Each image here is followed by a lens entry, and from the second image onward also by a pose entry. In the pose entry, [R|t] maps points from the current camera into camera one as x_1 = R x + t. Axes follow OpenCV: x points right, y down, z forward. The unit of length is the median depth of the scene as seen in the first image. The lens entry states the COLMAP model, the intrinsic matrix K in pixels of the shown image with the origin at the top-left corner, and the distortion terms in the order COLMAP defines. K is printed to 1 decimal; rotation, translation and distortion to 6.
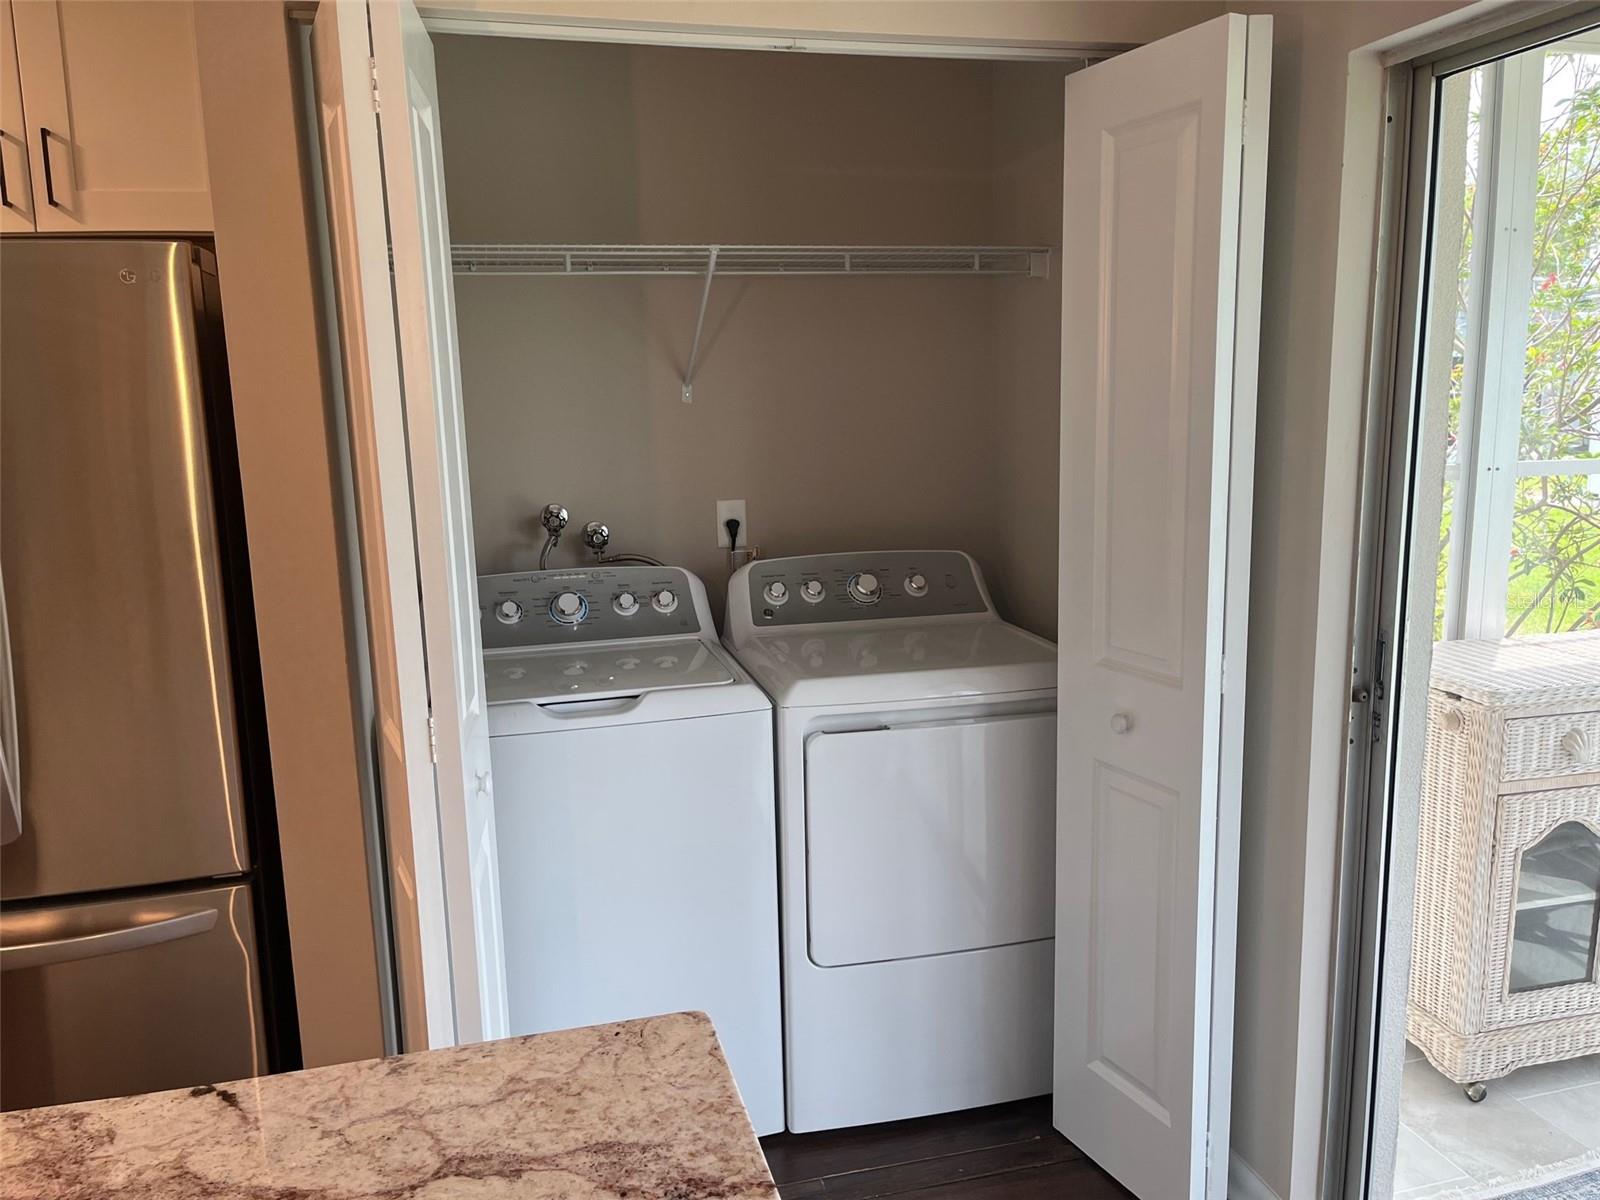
lens RADIAL K [[1204.3, 0, 794.8], [0, 1204.3, 601.6], [0, 0, 1]] dist [0.055906, -0.071592]
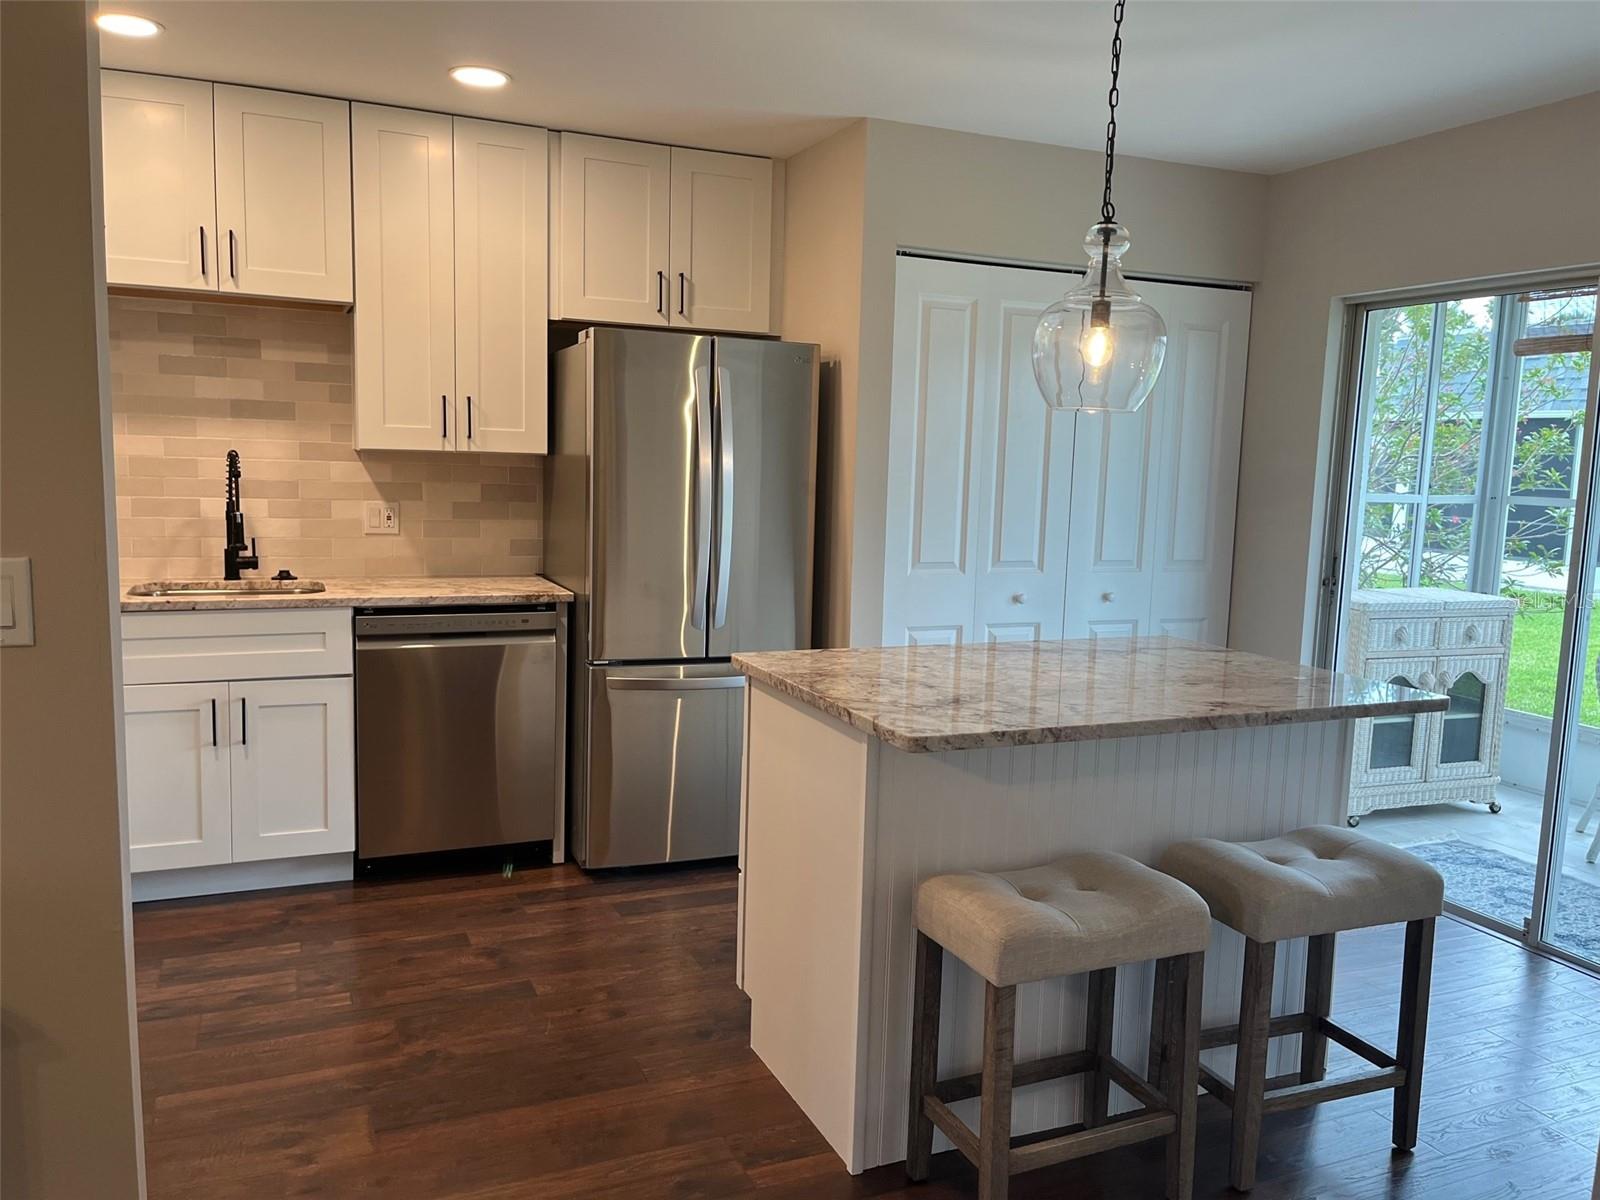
lens RADIAL K [[1204.3, 0, 800.7], [0, 1204.3, 598.2], [0, 0, 1]] dist [0.055906, -0.071592]
pose [[0.985879, 0.031832, 0.164404, -0.713822], [-0.023373, 0.998314, -0.053137, 0.212325], [-0.165818, 0.048544, 0.984961, -0.857963]]
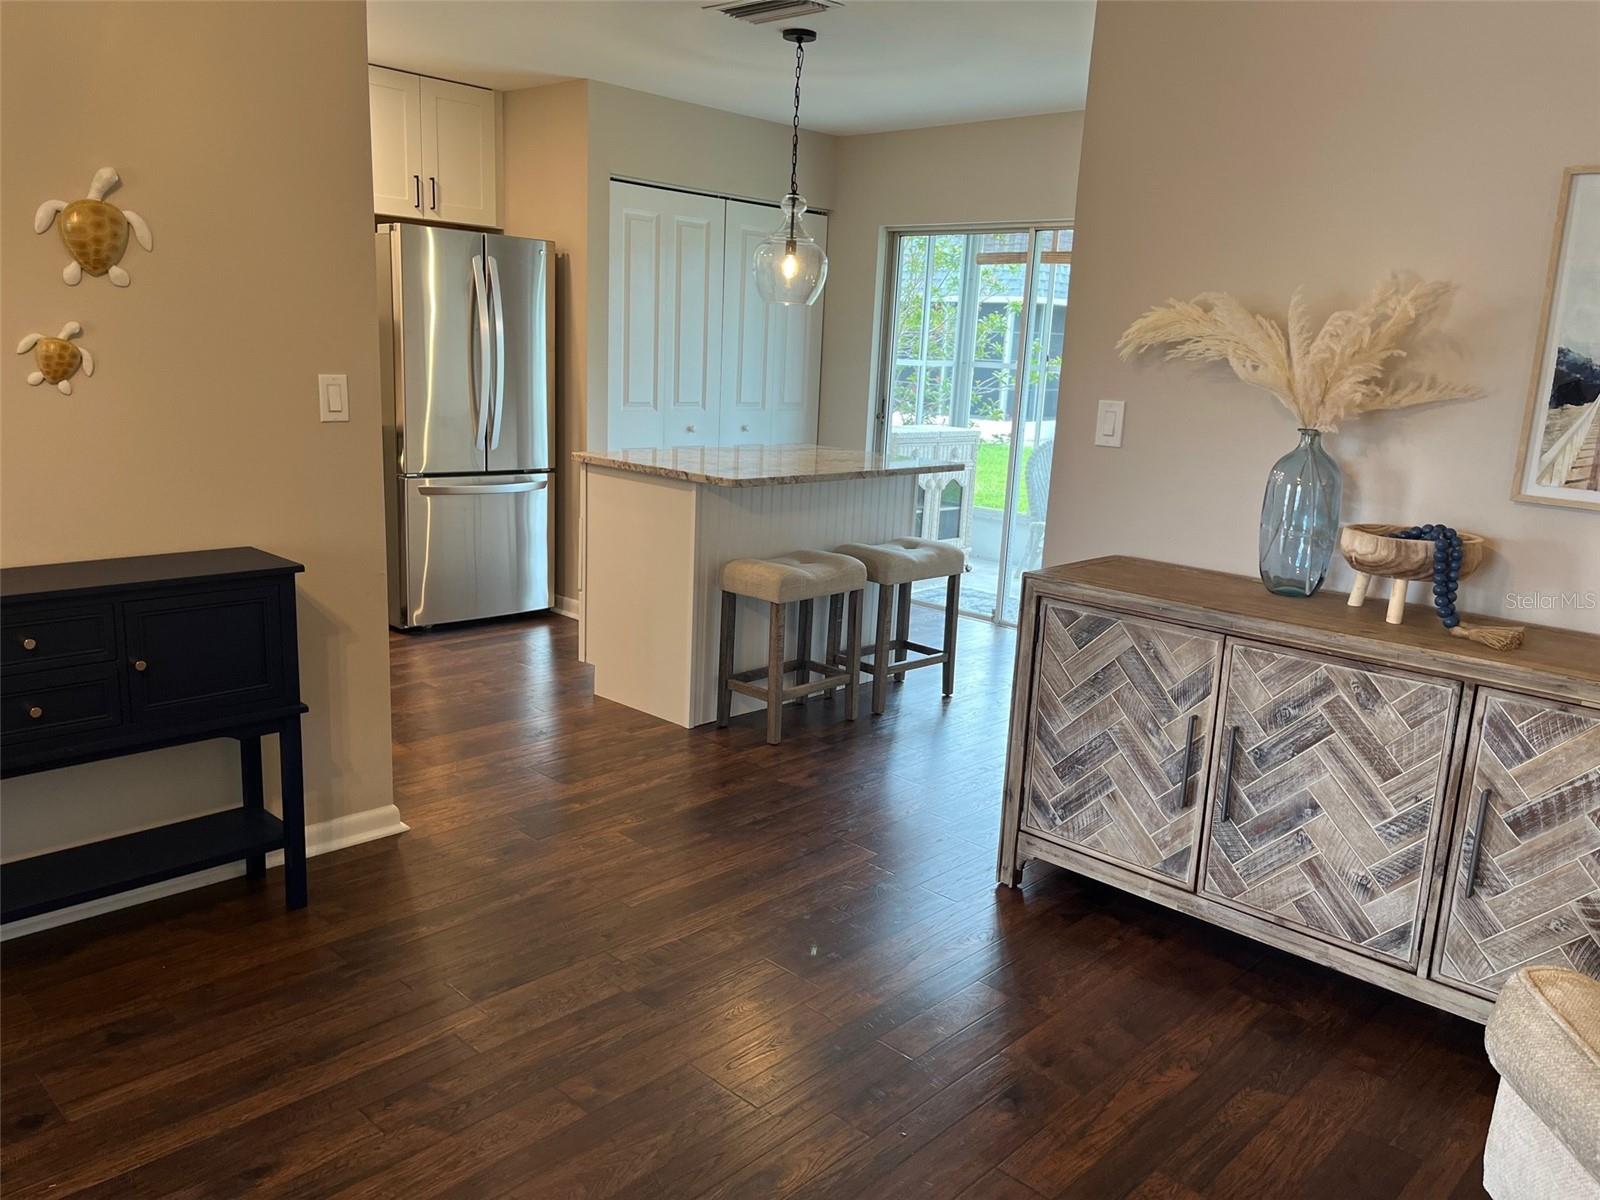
lens RADIAL K [[1204.3, 0, 797.1], [0, 1204.3, 602.6], [0, 0, 1]] dist [0.055906, -0.071592]
pose [[0.843999, -0.050753, 0.533937, -1.326975], [0.023703, 0.998070, 0.057403, 0.343406], [-0.535820, -0.035792, 0.843573, -1.484464]]
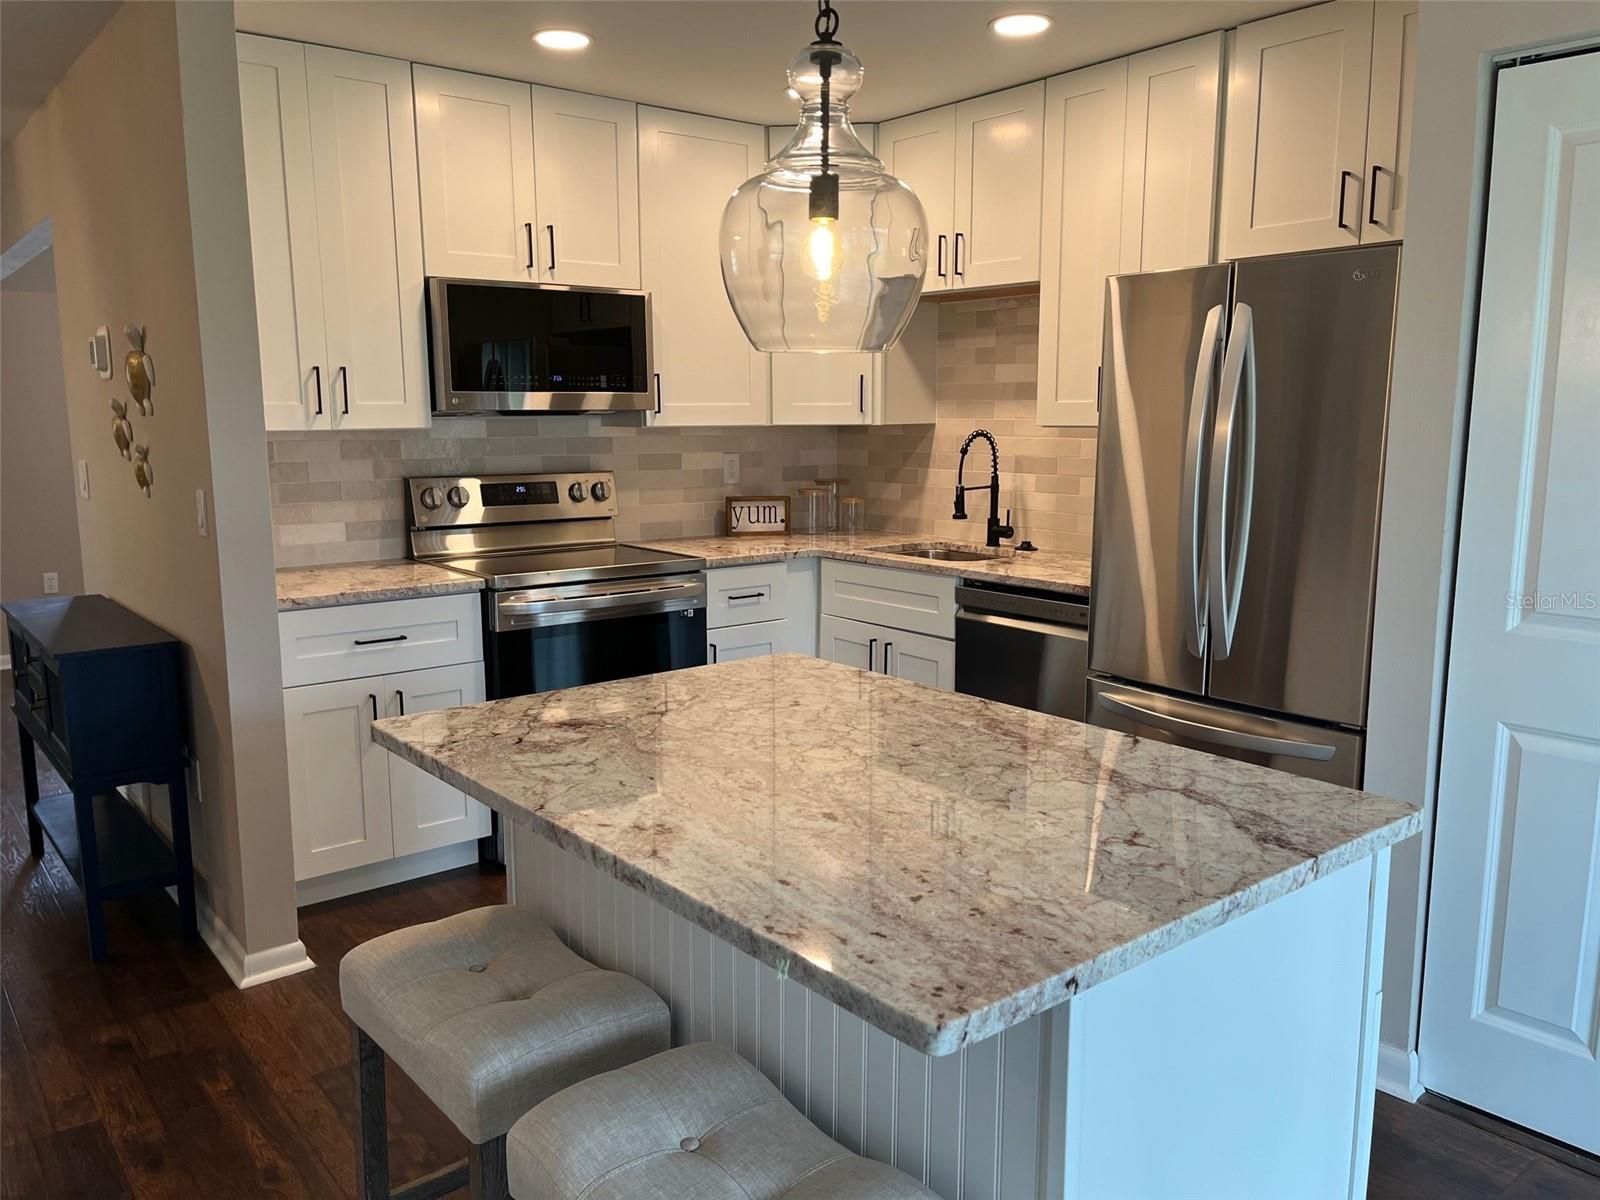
lens RADIAL K [[1204.3, 0, 804.9], [0, 1204.3, 598.3], [0, 0, 1]] dist [0.055906, -0.071592]
pose [[0.417069, 0.161929, -0.894333, 0.398119], [-0.159300, 0.981793, 0.103475, 0.041361], [0.894805, 0.099311, 0.435271, -0.104607]]
